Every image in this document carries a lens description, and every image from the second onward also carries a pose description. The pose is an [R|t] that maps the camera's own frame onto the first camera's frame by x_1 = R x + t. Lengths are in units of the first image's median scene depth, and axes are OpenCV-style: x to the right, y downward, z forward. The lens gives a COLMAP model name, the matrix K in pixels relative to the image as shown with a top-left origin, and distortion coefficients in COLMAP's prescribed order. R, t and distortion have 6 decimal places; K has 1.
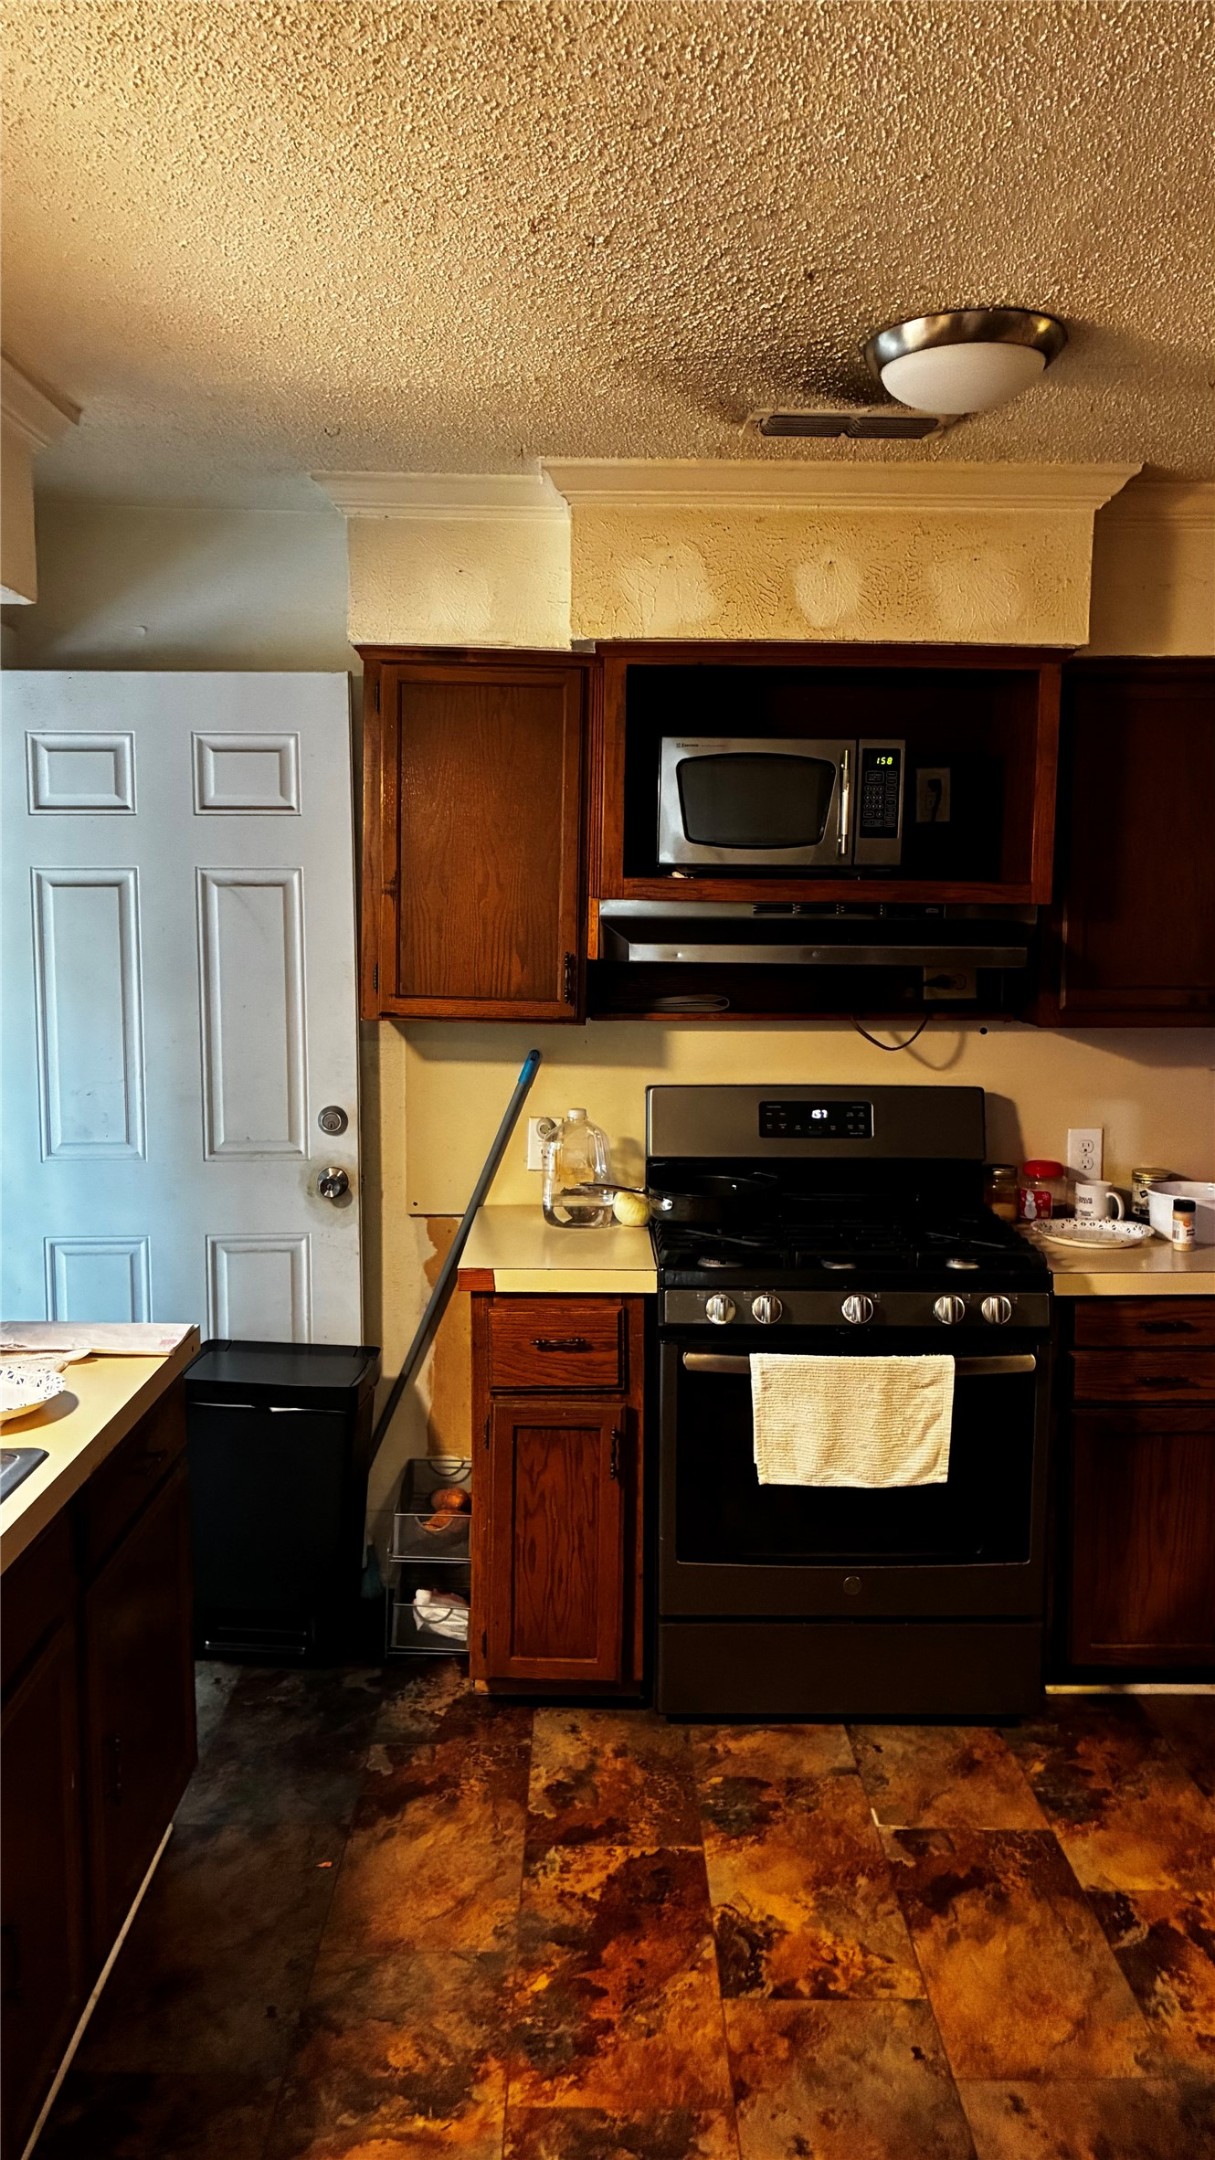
lens RADIAL K [[1636.2, 0, 605.1], [0, 1636.2, 1076.4], [0, 0, 1]] dist [0.002175, -0.007879]
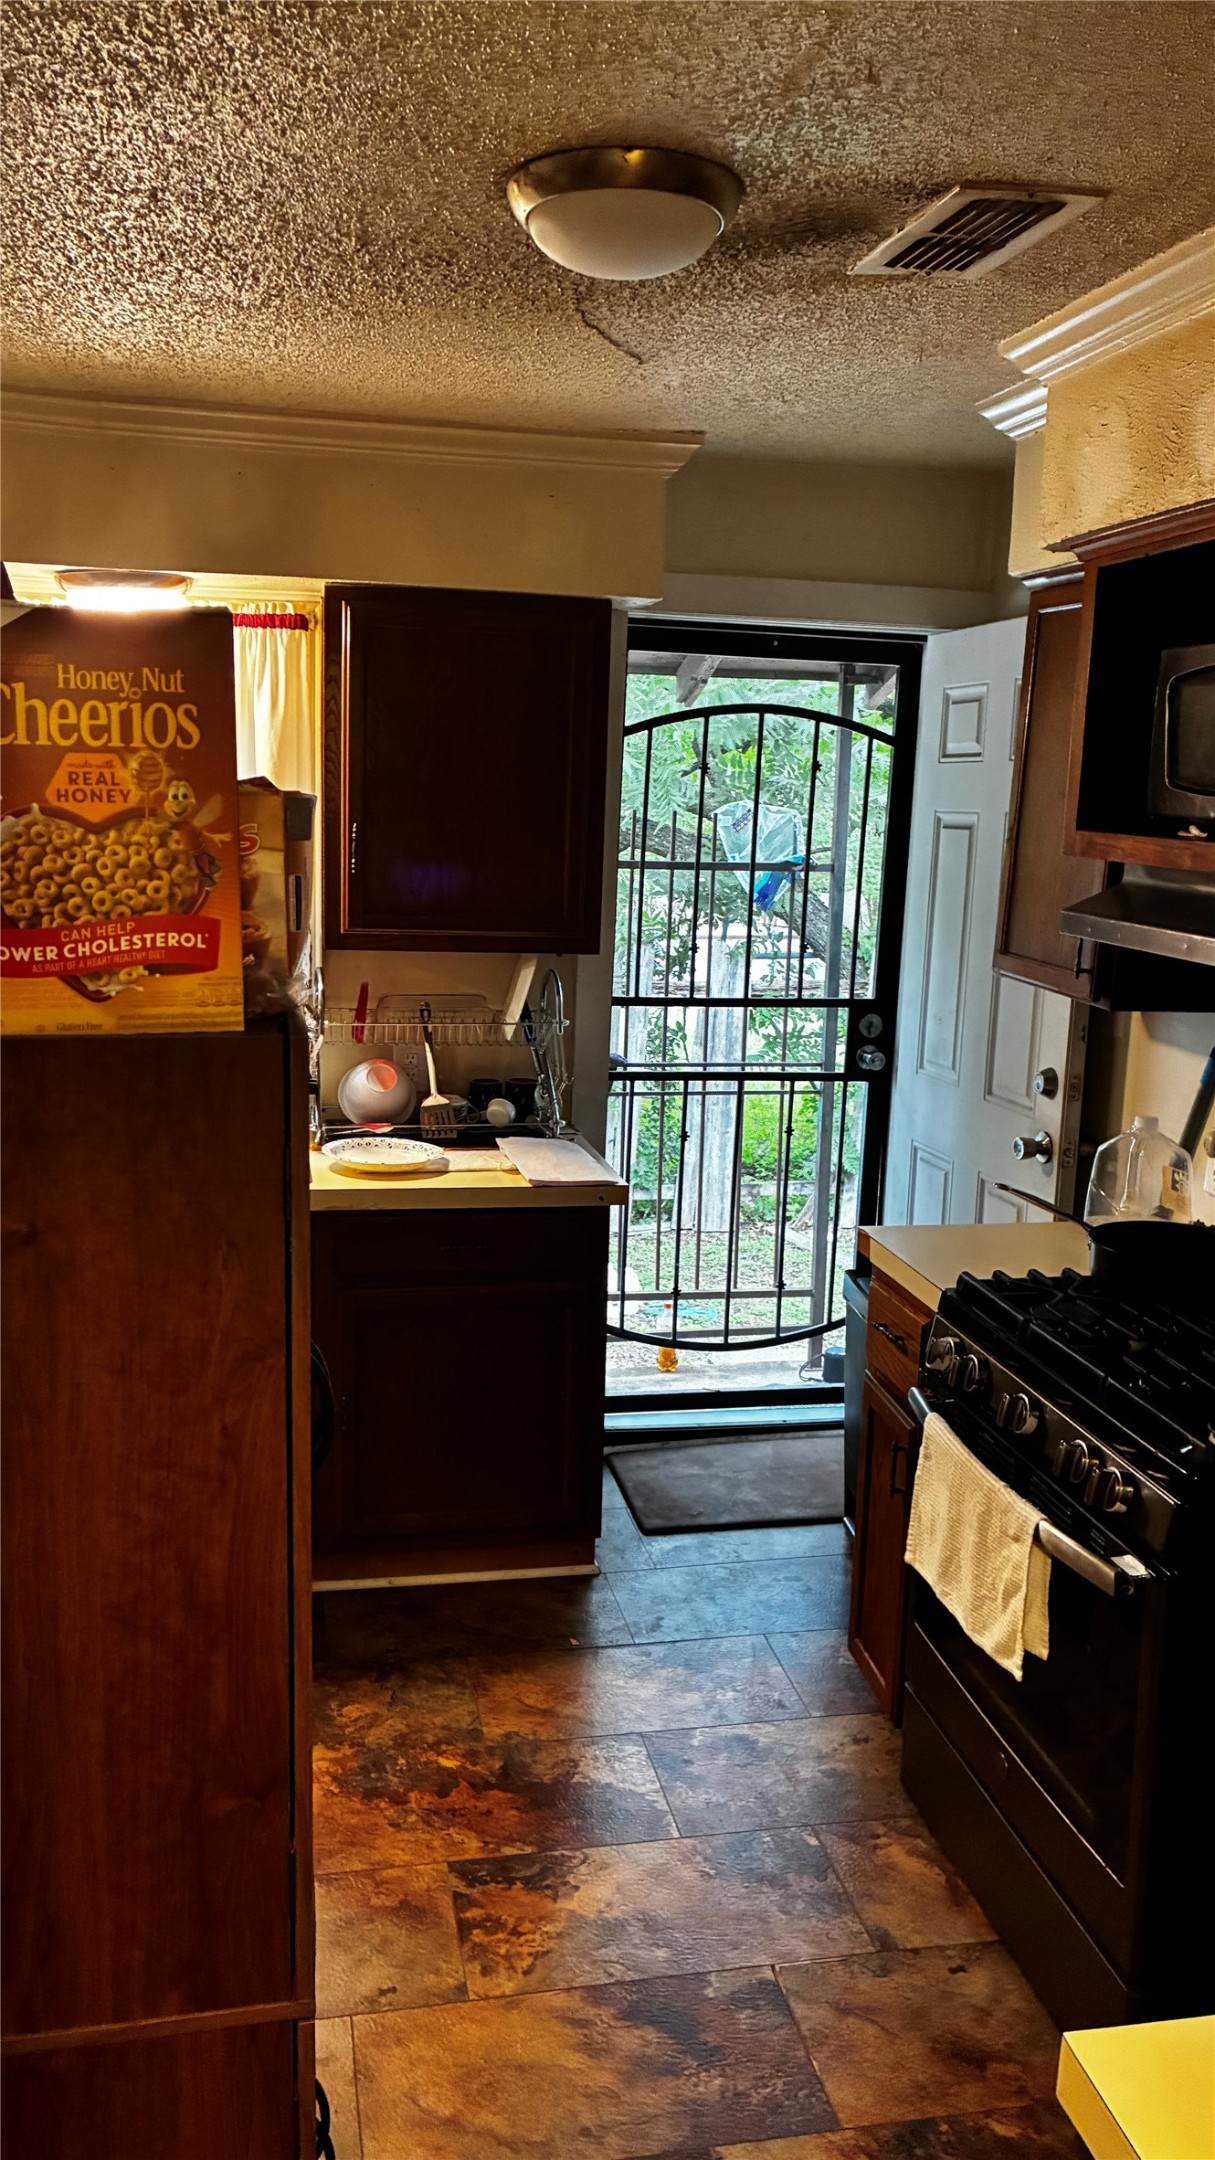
lens RADIAL K [[1636.2, 0, 600.4], [0, 1636.2, 1087.4], [0, 0, 1]] dist [0.002175, -0.007879]
pose [[0.204701, 0.181609, -0.961829, 1.012241], [-0.152359, 0.976572, 0.151967, -0.110430], [0.966894, 0.115436, 0.227575, 0.777366]]
